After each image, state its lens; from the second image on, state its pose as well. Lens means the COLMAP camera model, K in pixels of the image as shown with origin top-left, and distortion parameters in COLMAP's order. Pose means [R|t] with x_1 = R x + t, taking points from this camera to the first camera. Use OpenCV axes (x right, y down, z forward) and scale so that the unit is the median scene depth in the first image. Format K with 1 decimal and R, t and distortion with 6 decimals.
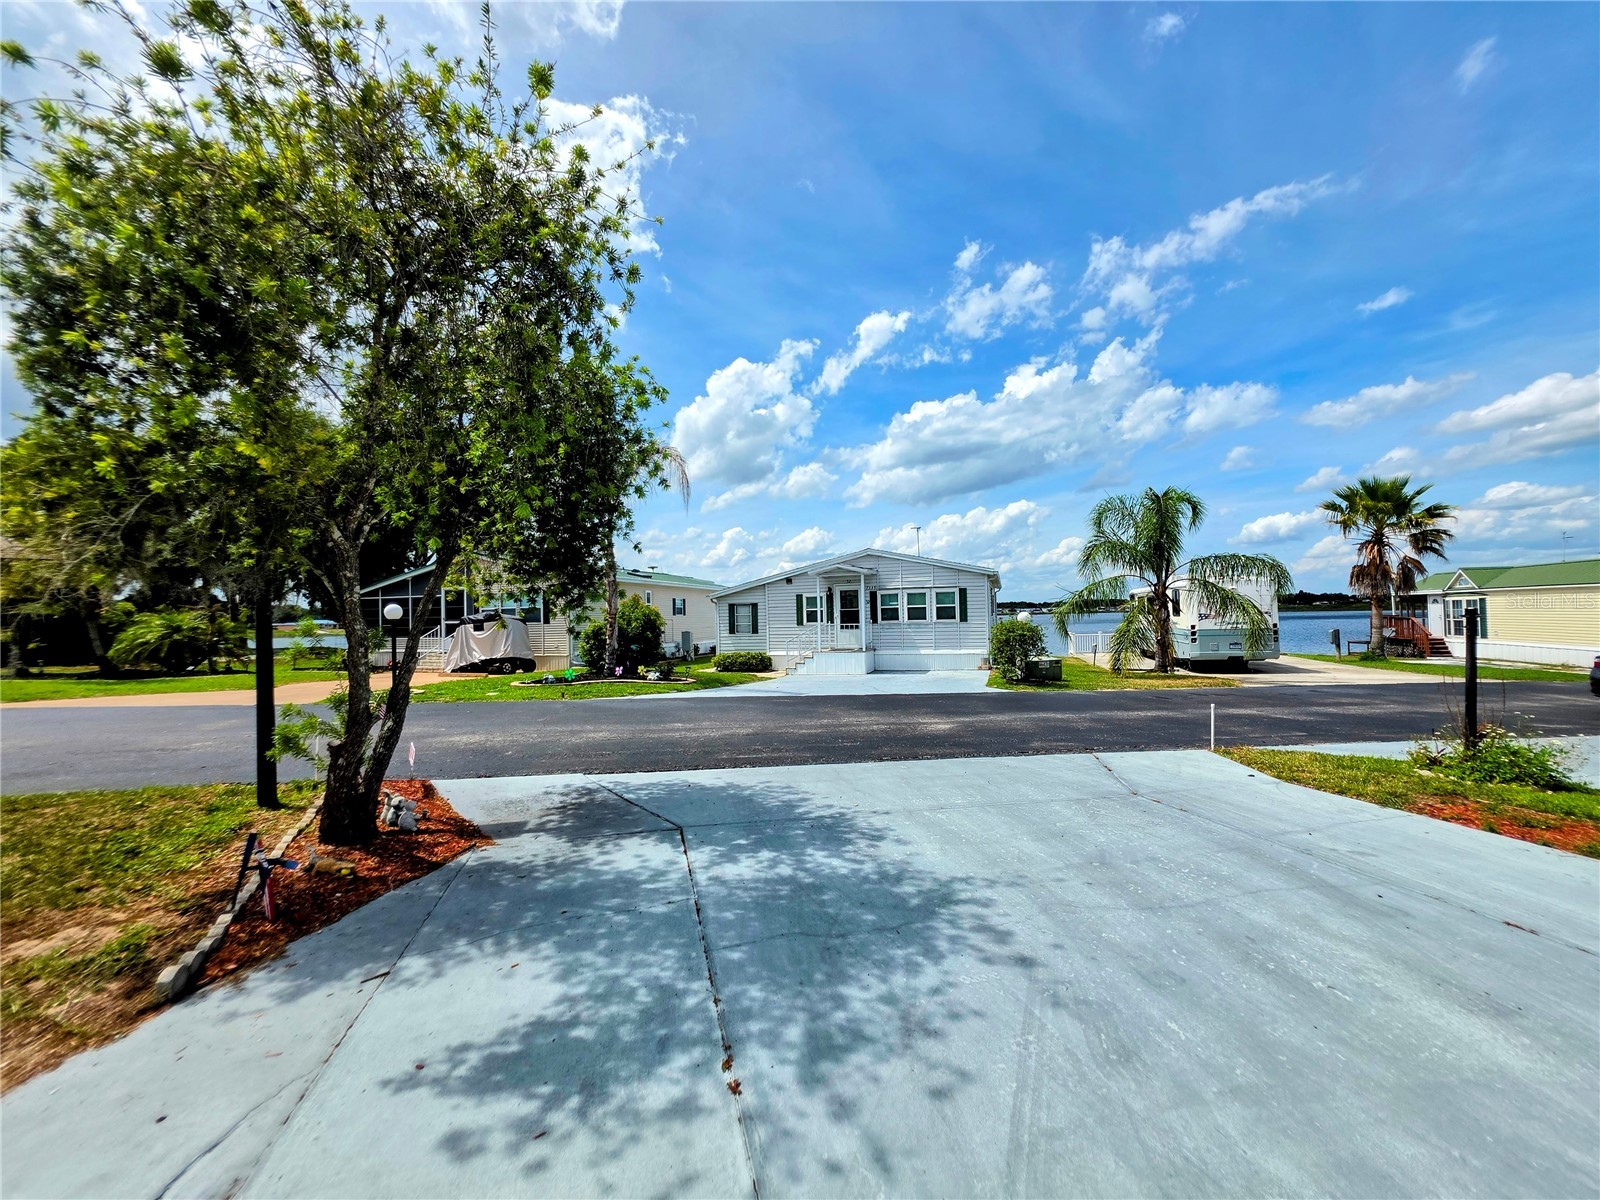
lens RADIAL K [[645.7, 0, 809.2], [0, 645.7, 599.4], [0, 0, 1]] dist [-0.013399, -0.000312]
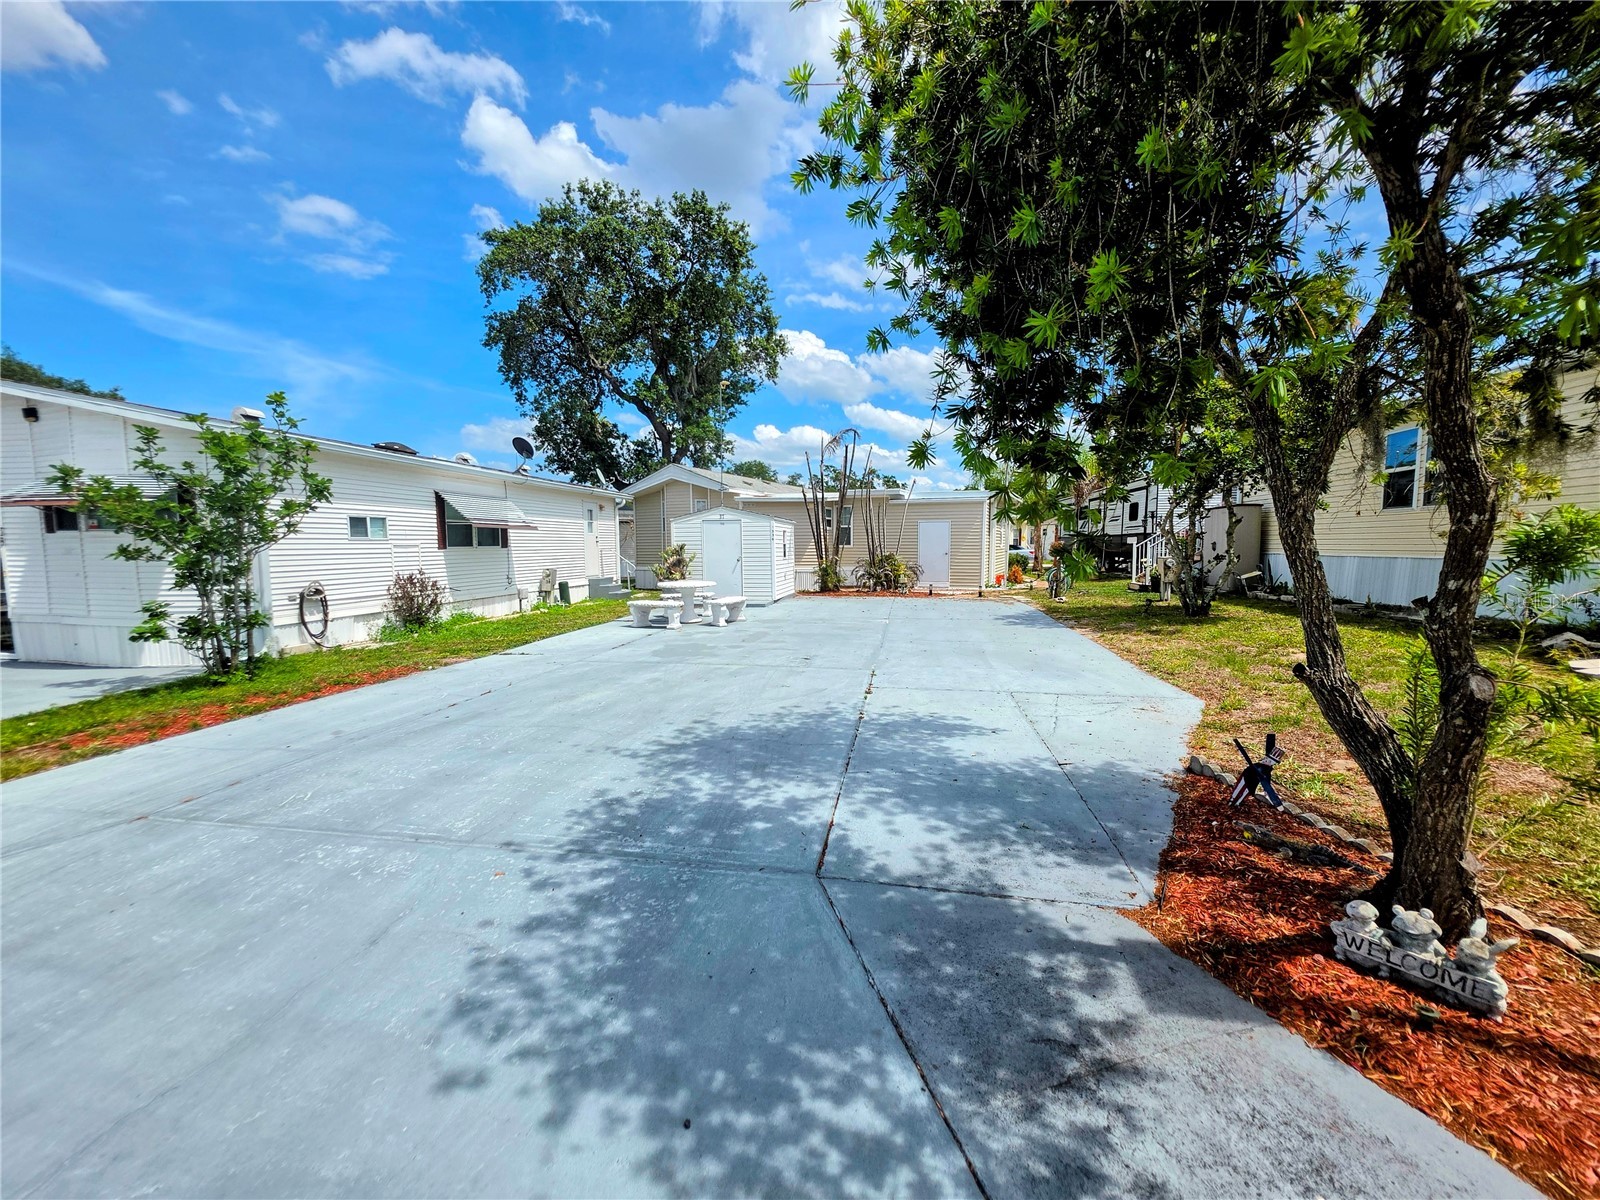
lens RADIAL K [[628.7, 0, 791.4], [0, 628.7, 600.8], [0, 0, 1]] dist [-0.001900, -0.000251]
pose [[-0.902538, -0.018483, 0.430214, -0.388380], [0.009778, 0.997941, 0.063388, 0.056036], [-0.430500, 0.061417, -0.900499, 1.405877]]
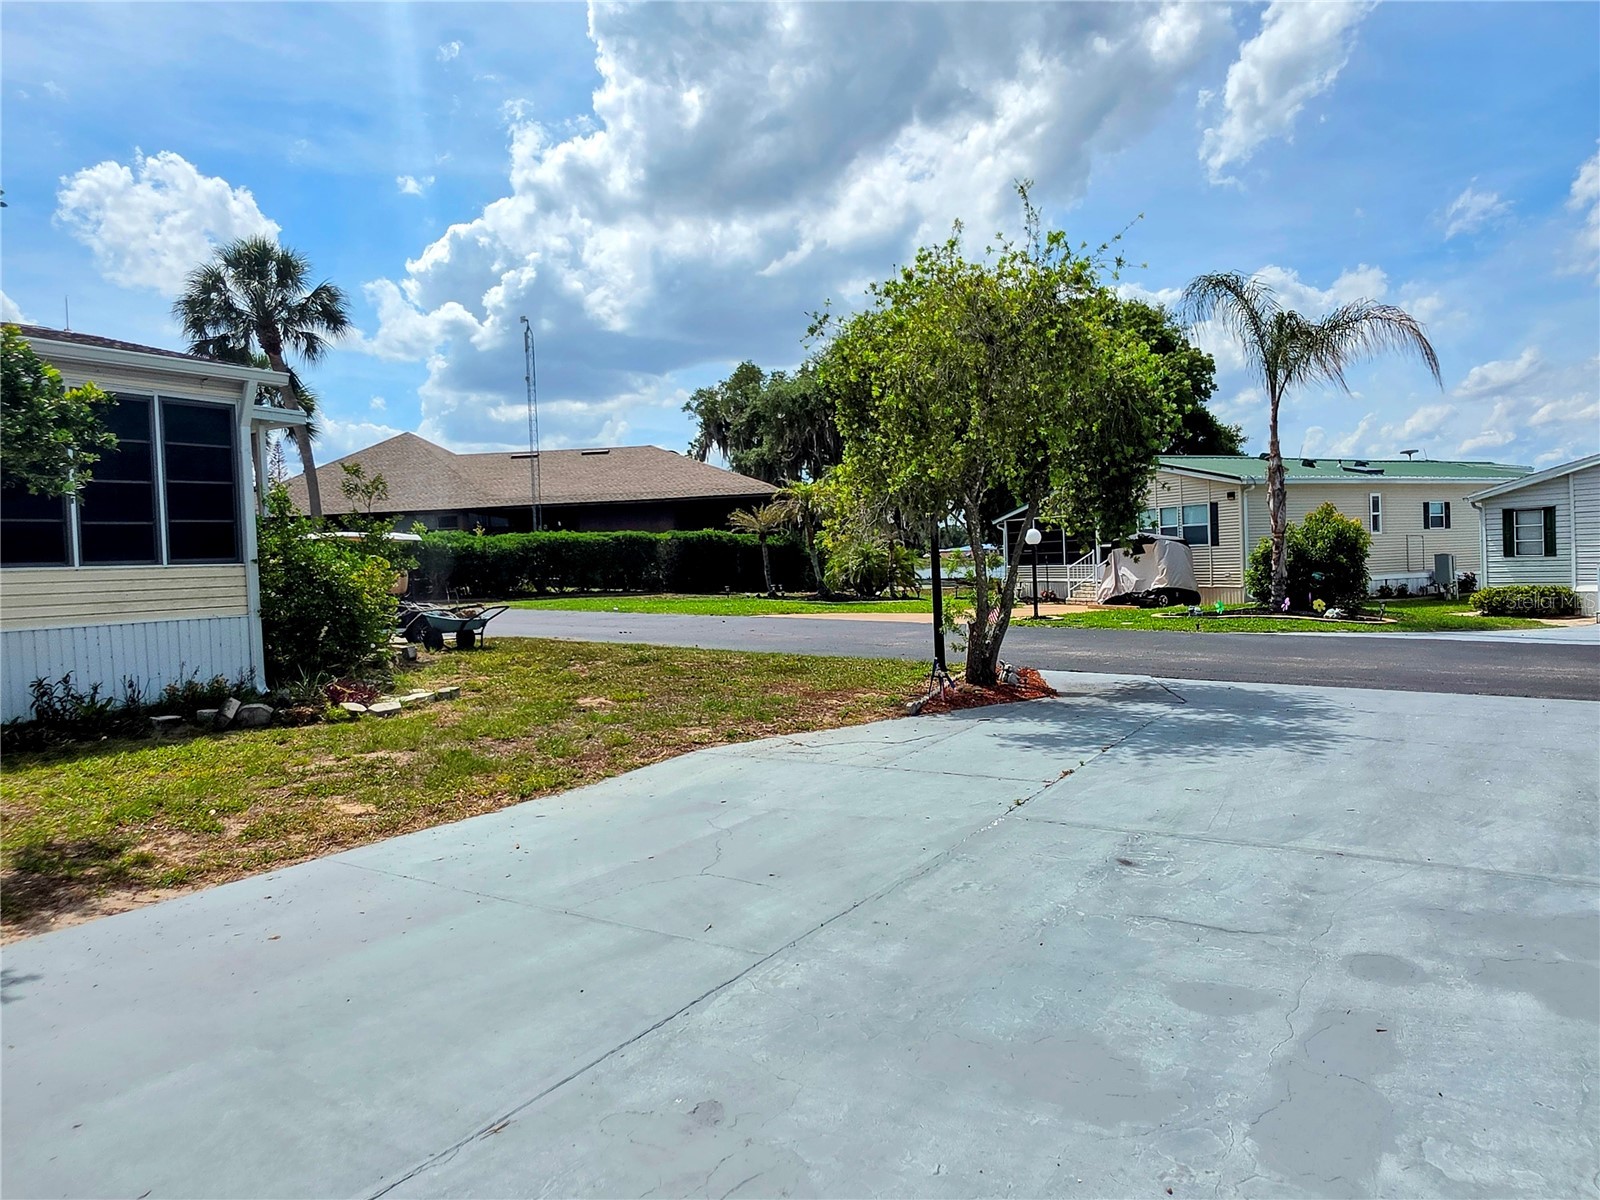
lens RADIAL K [[1074.2, 0, 800.0], [0, 1074.2, 600.0], [0, 0, 1]] dist [0.000981, 0.005274]
pose [[0.679051, 0.021503, -0.733776, 0.850042], [0.044541, 0.996522, 0.070422, -0.043242], [0.732739, -0.080504, 0.675732, -1.023836]]
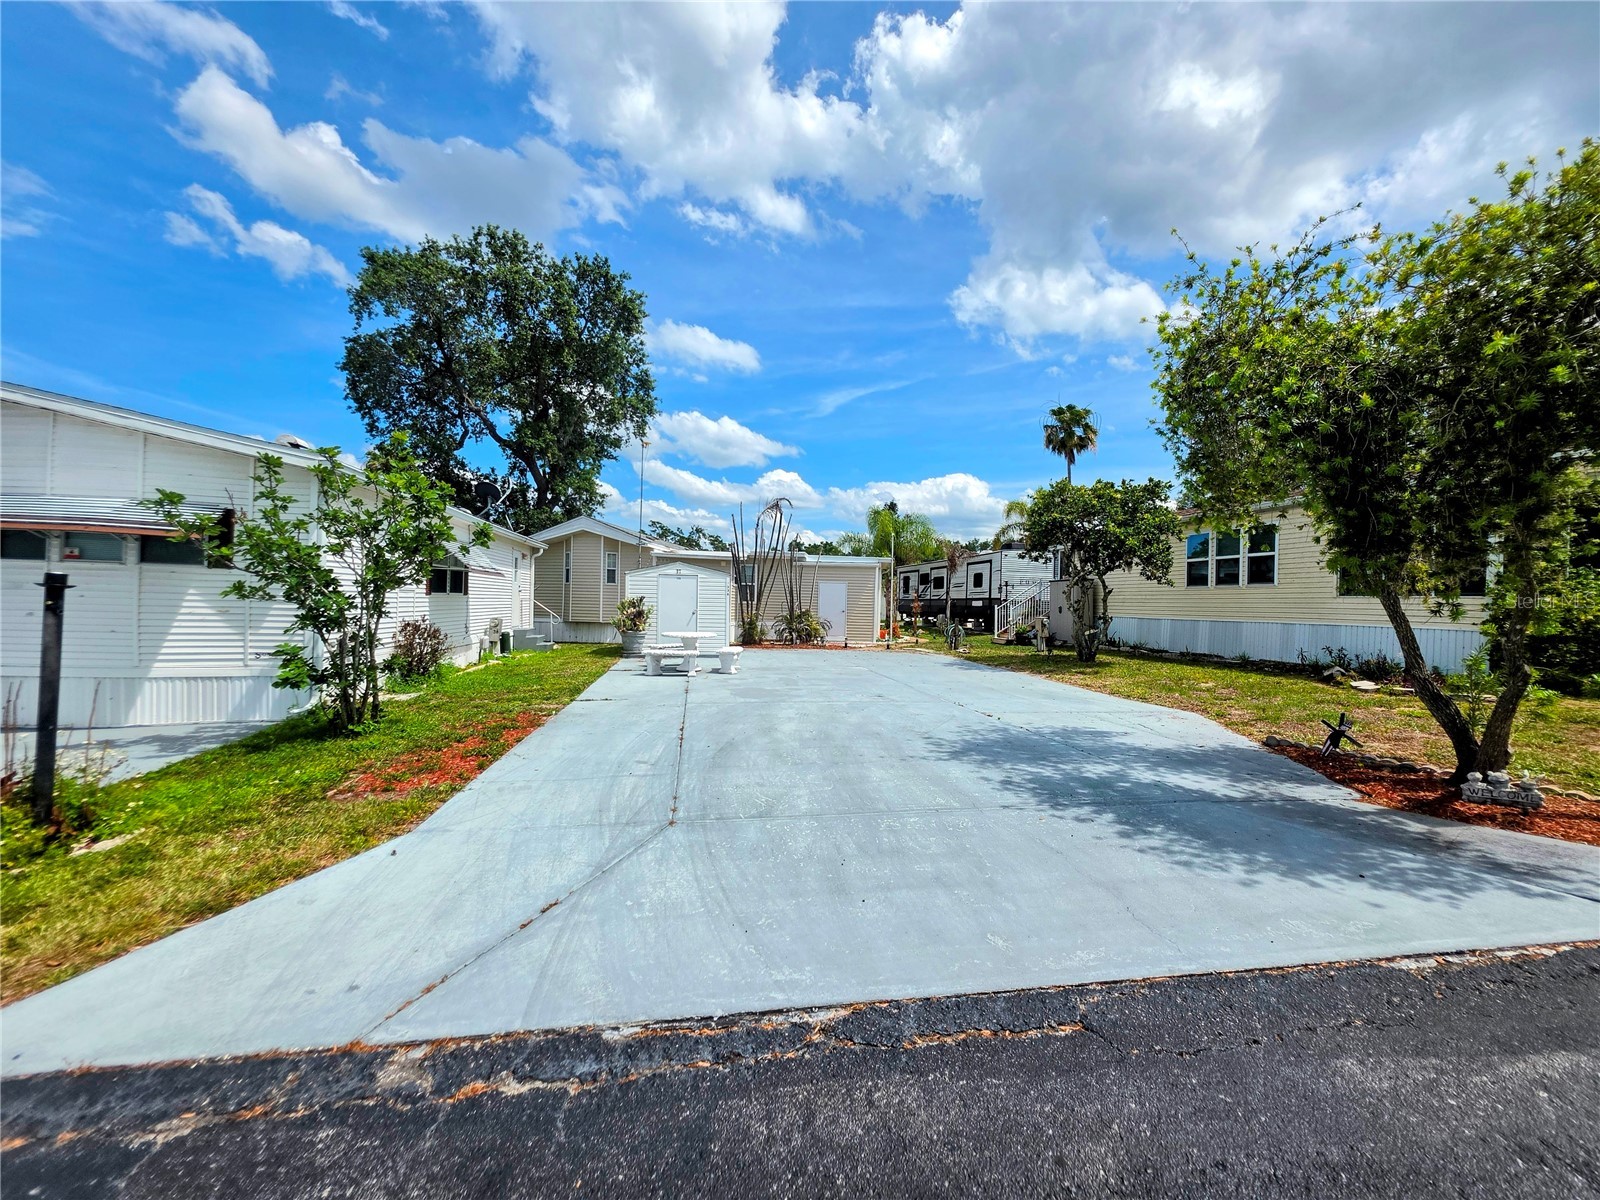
lens RADIAL K [[628.7, 0, 791.4], [0, 628.7, 600.8], [0, 0, 1]] dist [-0.001900, -0.000251]
pose [[-0.993292, -0.005448, 0.115504, 0.313089], [-0.008530, 0.999620, -0.026201, 0.067905], [-0.115317, -0.027011, -0.992961, 1.896937]]
